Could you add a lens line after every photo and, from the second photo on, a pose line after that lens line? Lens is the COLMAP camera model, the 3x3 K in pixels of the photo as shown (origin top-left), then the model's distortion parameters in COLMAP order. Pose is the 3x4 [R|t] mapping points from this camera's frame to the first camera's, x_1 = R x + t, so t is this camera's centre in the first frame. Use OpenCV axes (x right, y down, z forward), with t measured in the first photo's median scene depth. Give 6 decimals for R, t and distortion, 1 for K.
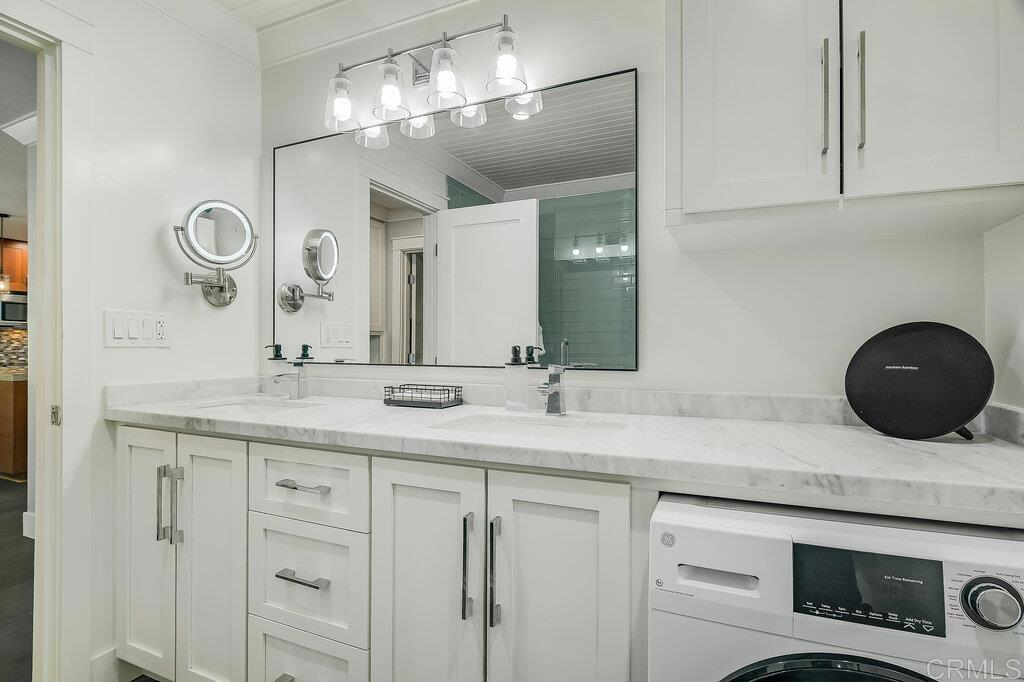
lens RADIAL K [[507.0, 0, 510.4], [0, 507.0, 344.8], [0, 0, 1]] dist [-0.017009, 0.000194]
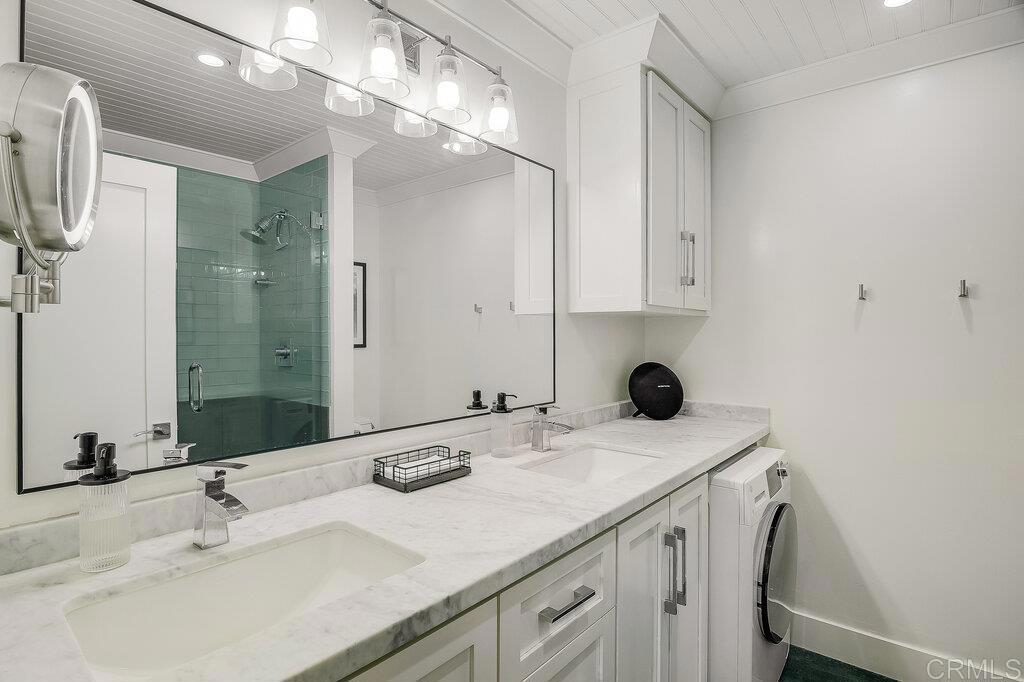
lens RADIAL K [[507.0, 0, 510.9], [0, 507.0, 335.4], [0, 0, 1]] dist [-0.017009, 0.000194]
pose [[0.285379, -0.004285, 0.958405, -1.148999], [0.001157, 0.999991, 0.004126, -0.142207], [-0.958414, -0.000068, 0.285381, 0.819919]]
